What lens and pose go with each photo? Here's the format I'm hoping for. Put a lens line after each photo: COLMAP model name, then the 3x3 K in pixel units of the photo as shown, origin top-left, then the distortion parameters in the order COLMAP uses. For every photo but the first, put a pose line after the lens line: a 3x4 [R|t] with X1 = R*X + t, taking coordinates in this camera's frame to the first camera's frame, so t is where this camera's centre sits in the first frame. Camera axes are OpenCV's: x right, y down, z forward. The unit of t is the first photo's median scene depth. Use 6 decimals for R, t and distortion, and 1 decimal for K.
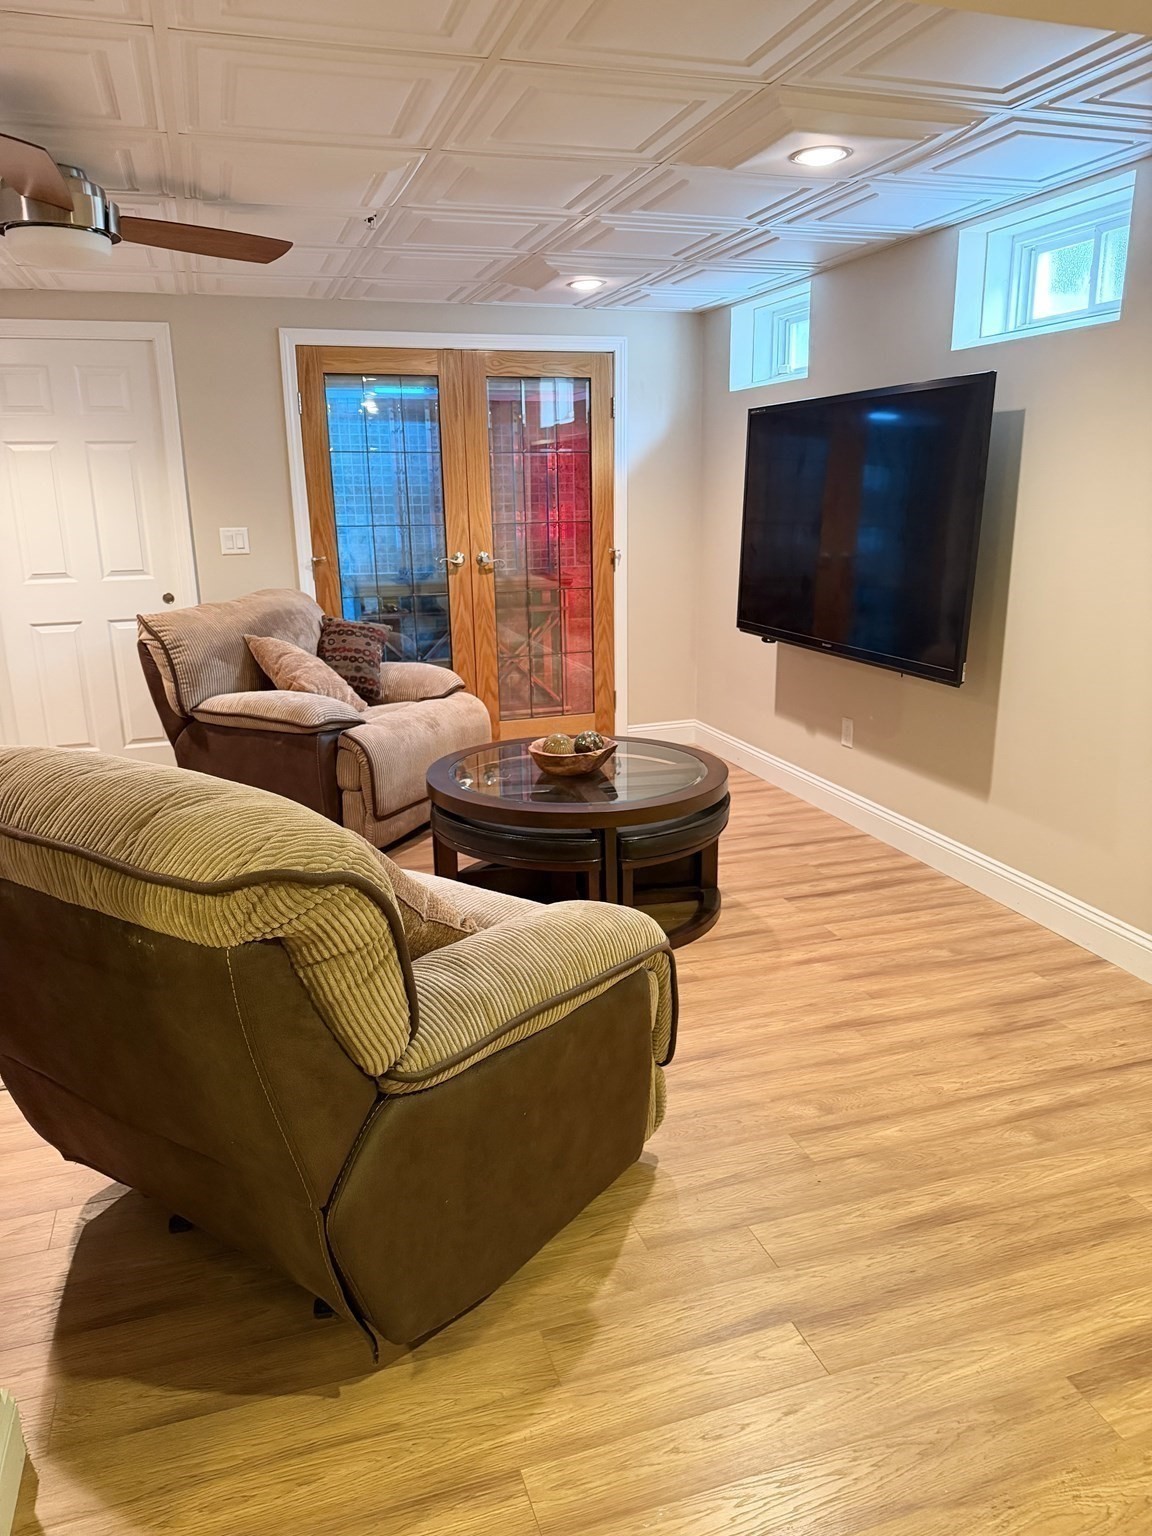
lens RADIAL K [[1061.3, 0, 576.0], [0, 1061.3, 768.0], [0, 0, 1]] dist [0.138640, -0.290219]
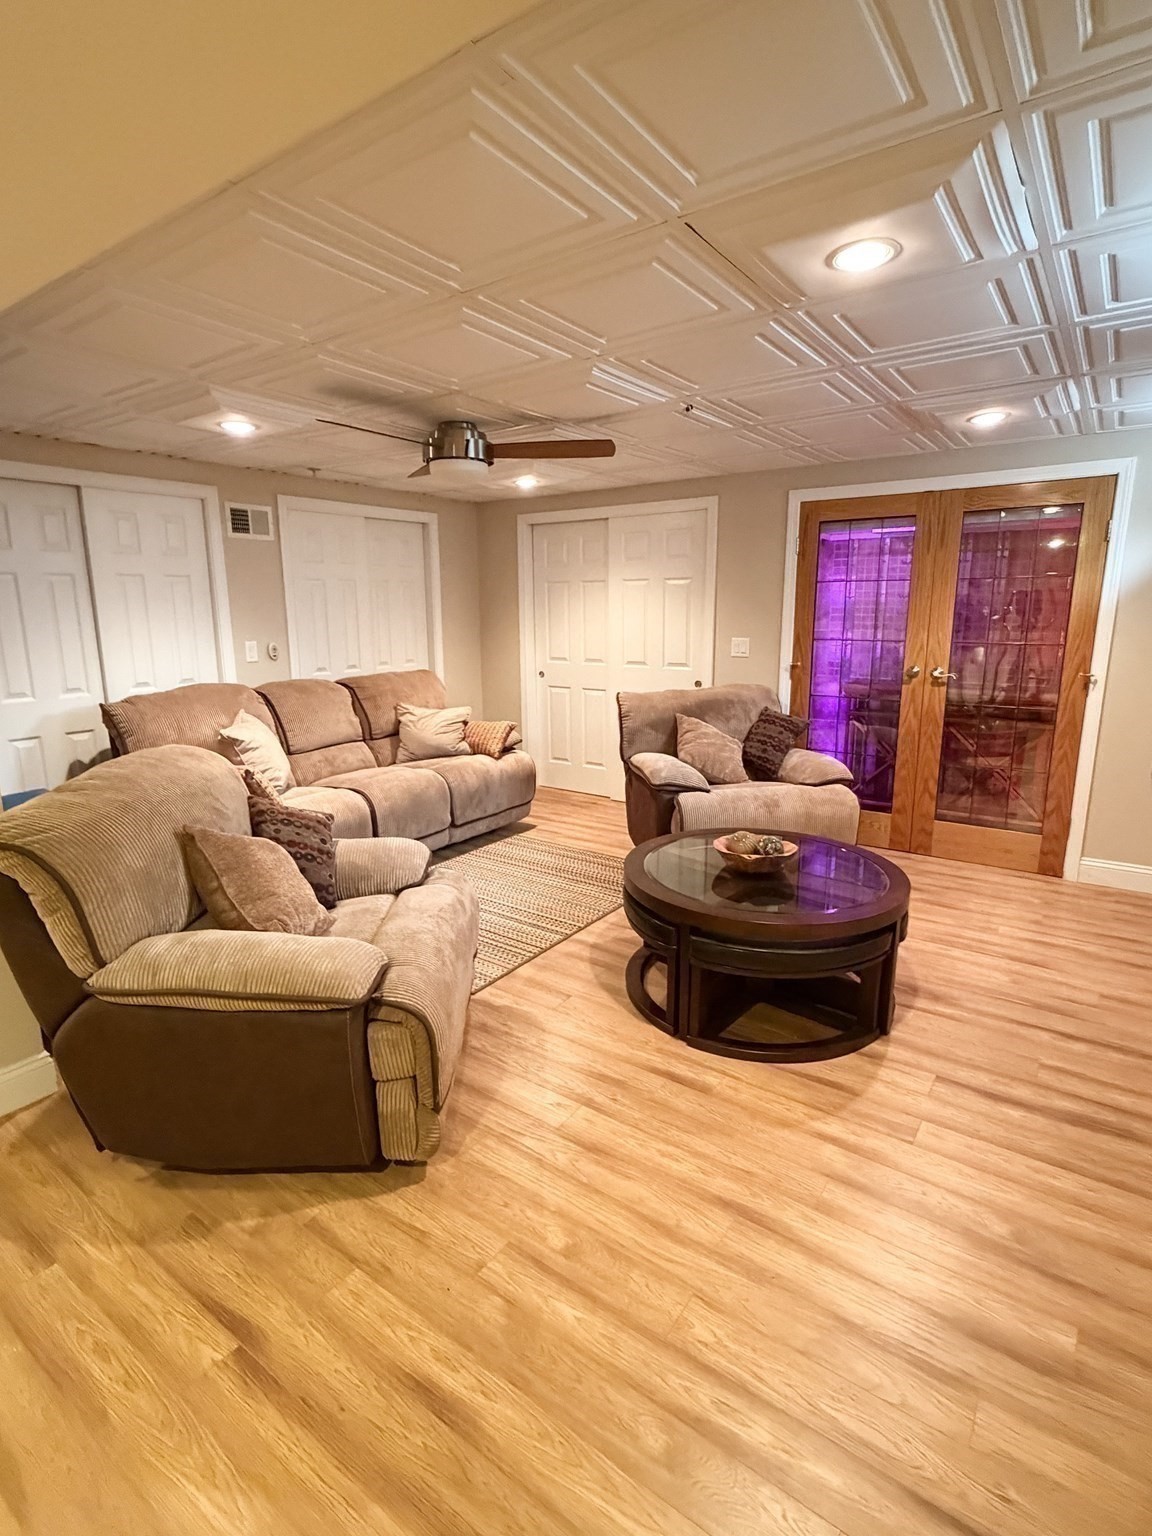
lens RADIAL K [[762.5, 0, 576.4], [0, 762.5, 759.6], [0, 0, 1]] dist [-0.001839, -0.000666]
pose [[0.596263, 0.168203, -0.784970, 0.406689], [-0.207649, 0.976842, 0.051588, -0.090777], [0.775469, 0.132238, 0.617382, 0.298511]]
